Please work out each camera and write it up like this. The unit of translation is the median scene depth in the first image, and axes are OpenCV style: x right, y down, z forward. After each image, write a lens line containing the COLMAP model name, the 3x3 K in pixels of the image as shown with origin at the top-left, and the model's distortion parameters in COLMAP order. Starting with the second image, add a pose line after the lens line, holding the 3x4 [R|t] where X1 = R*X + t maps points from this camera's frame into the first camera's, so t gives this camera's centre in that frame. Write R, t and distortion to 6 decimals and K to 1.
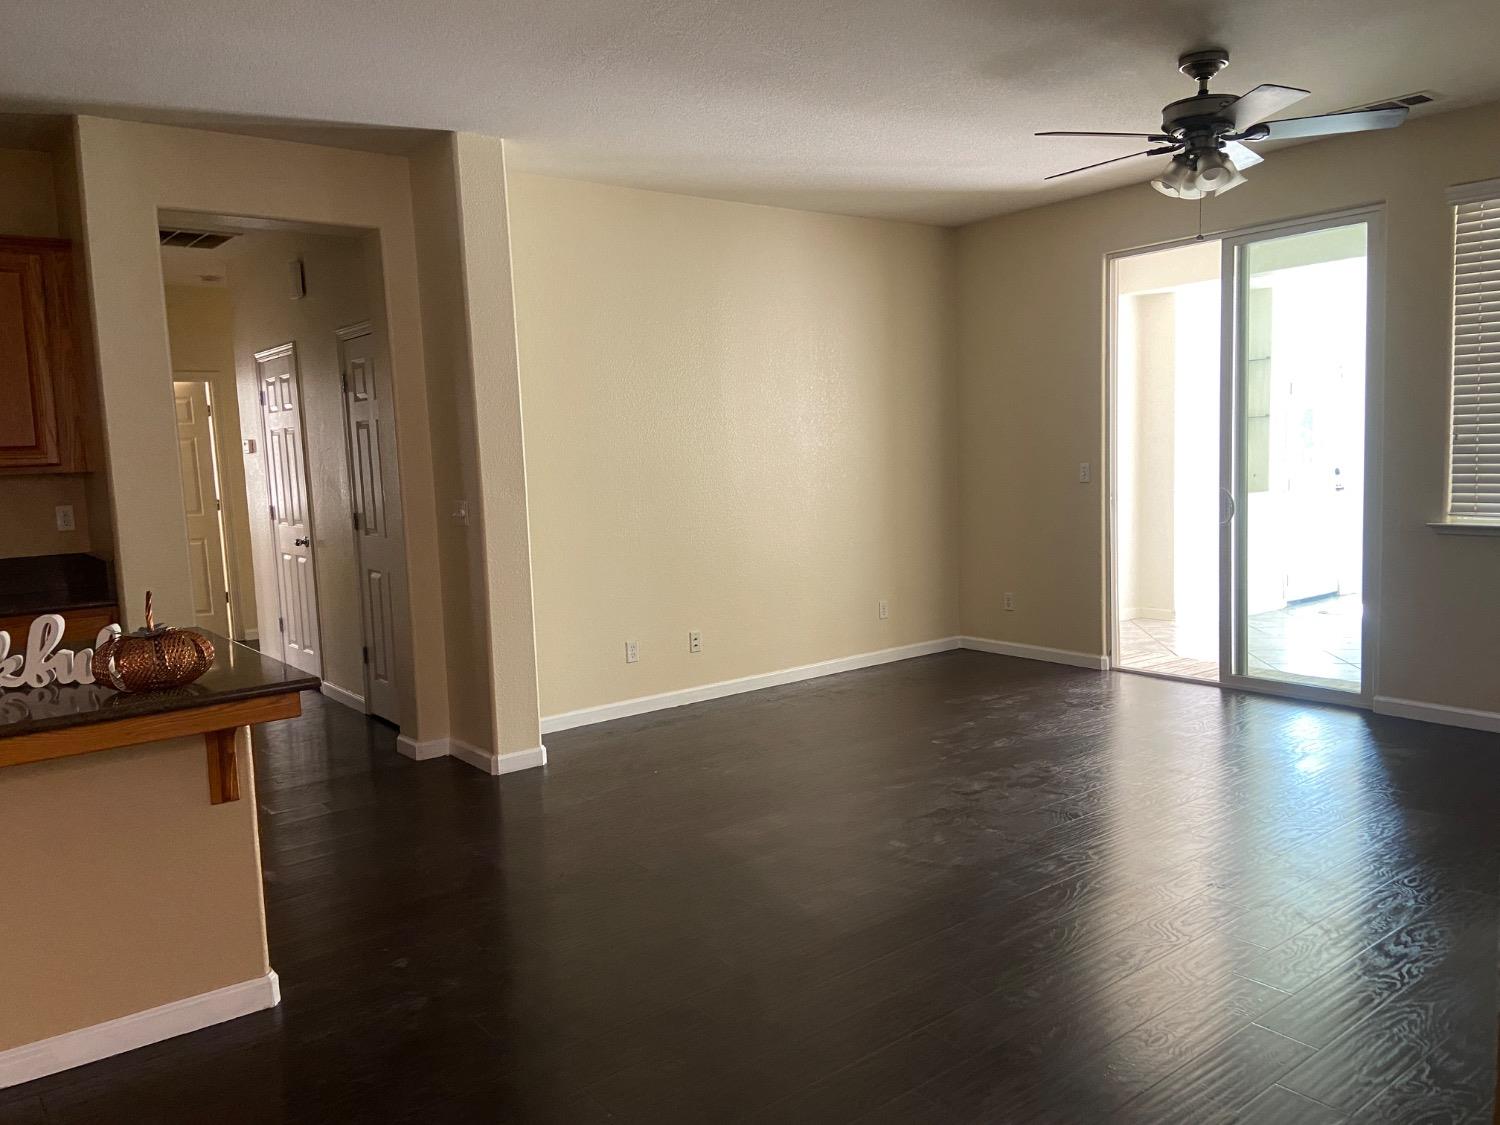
lens RADIAL K [[1128.7, 0, 741.9], [0, 1128.7, 575.1], [0, 0, 1]] dist [0.067987, -0.081659]
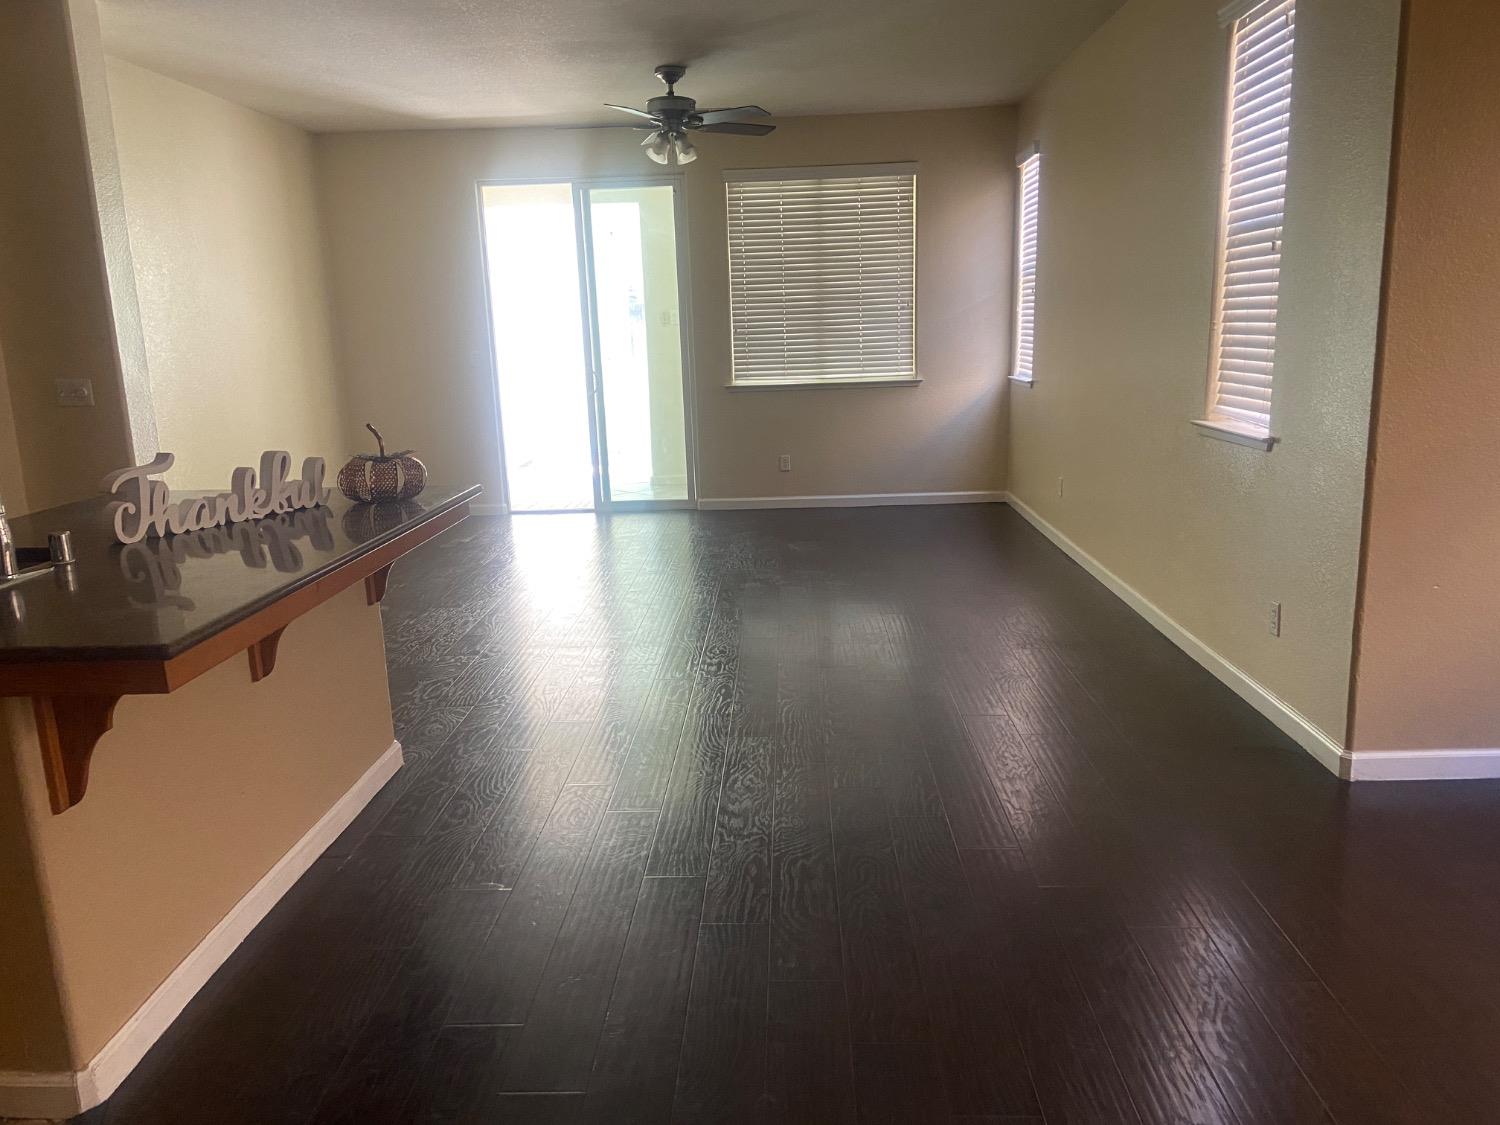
lens RADIAL K [[1128.7, 0, 739.0], [0, 1128.7, 570.2], [0, 0, 1]] dist [0.067987, -0.081659]
pose [[0.643965, -0.145229, 0.751144, -0.621166], [0.093595, 0.989397, 0.111054, 0.037212], [-0.759309, -0.001212, 0.650730, -0.045523]]
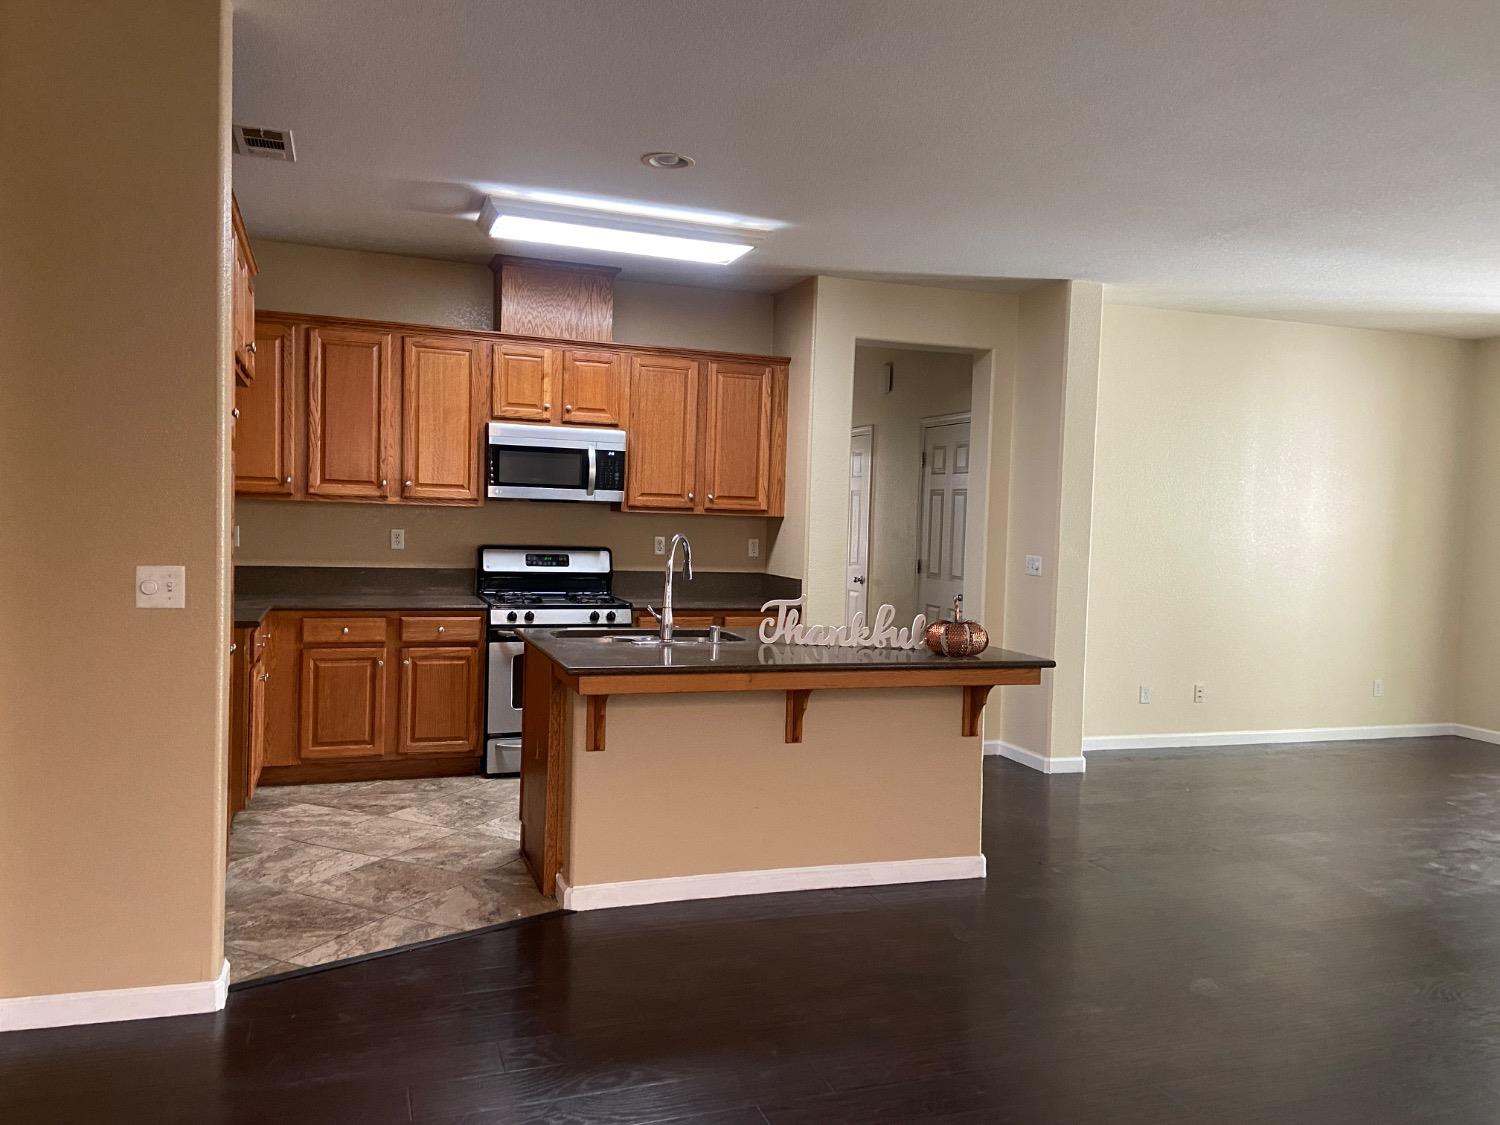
lens RADIAL K [[1128.7, 0, 716.0], [0, 1128.7, 569.1], [0, 0, 1]] dist [0.067987, -0.081659]
pose [[0.940963, 0.081398, -0.328577, -0.162763], [-0.101998, 0.993724, -0.045922, 0.044495], [0.322777, 0.076725, 0.943360, -0.328706]]
